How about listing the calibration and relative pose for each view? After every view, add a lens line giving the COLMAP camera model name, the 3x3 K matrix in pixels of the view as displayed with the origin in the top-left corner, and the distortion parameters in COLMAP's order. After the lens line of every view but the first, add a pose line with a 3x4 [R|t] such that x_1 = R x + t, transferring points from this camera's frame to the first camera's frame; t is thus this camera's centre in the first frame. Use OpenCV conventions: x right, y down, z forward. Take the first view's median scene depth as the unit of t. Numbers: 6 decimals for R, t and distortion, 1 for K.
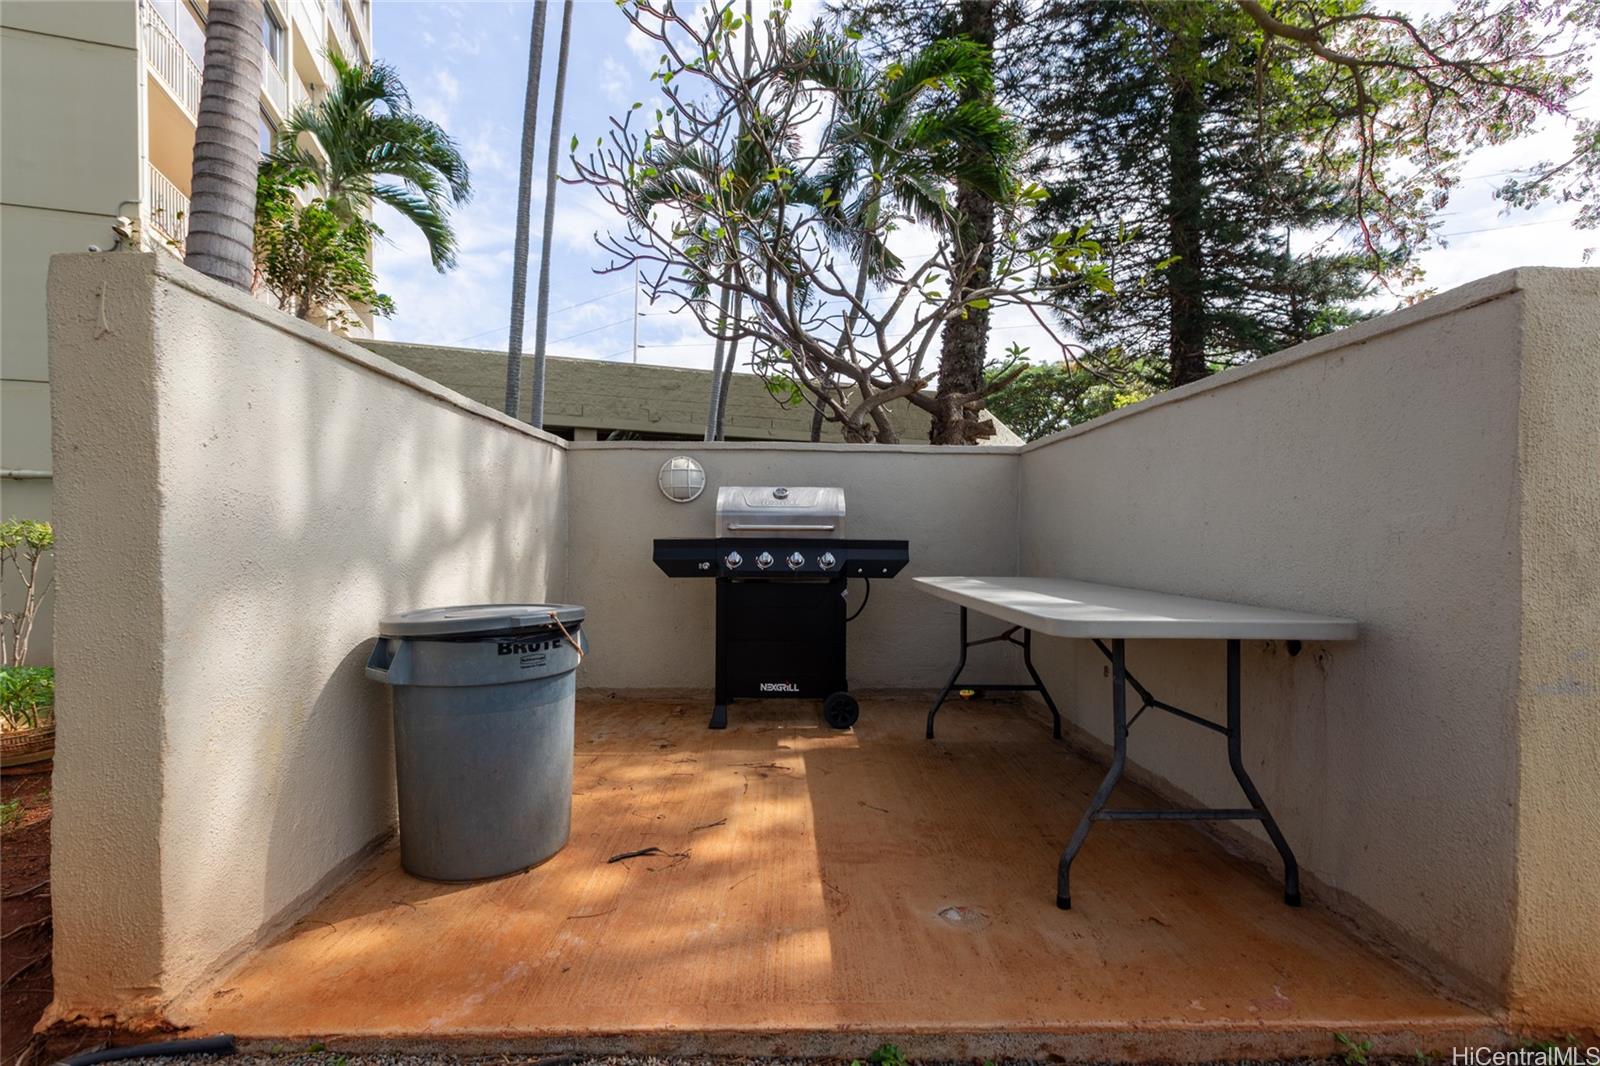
lens RADIAL K [[748.8, 0, 800.7], [0, 748.8, 531.9], [0, 0, 1]] dist [-0.005350, 0.000122]
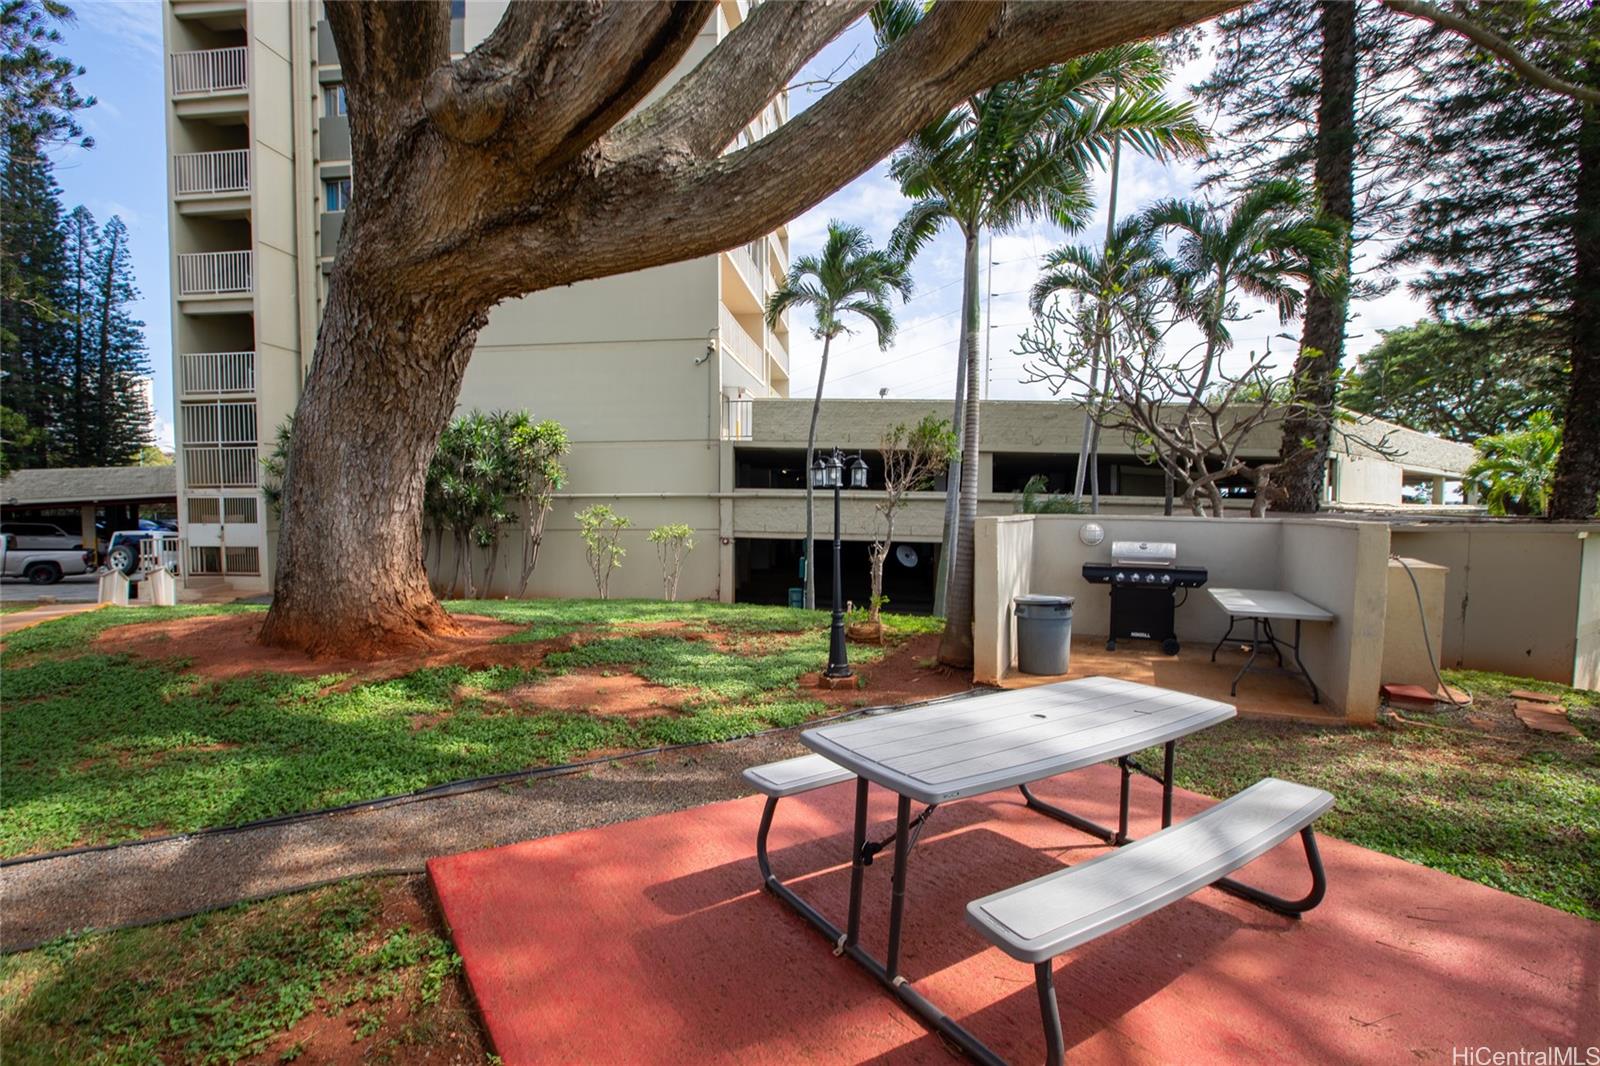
lens RADIAL K [[748.8, 0, 808.8], [0, 748.8, 530.4], [0, 0, 1]] dist [-0.005350, 0.000122]
pose [[0.906408, 0.017490, -0.422040, 0.005051], [-0.003462, 0.999416, 0.033982, -0.104330], [0.422389, -0.029341, 0.905940, -0.853626]]
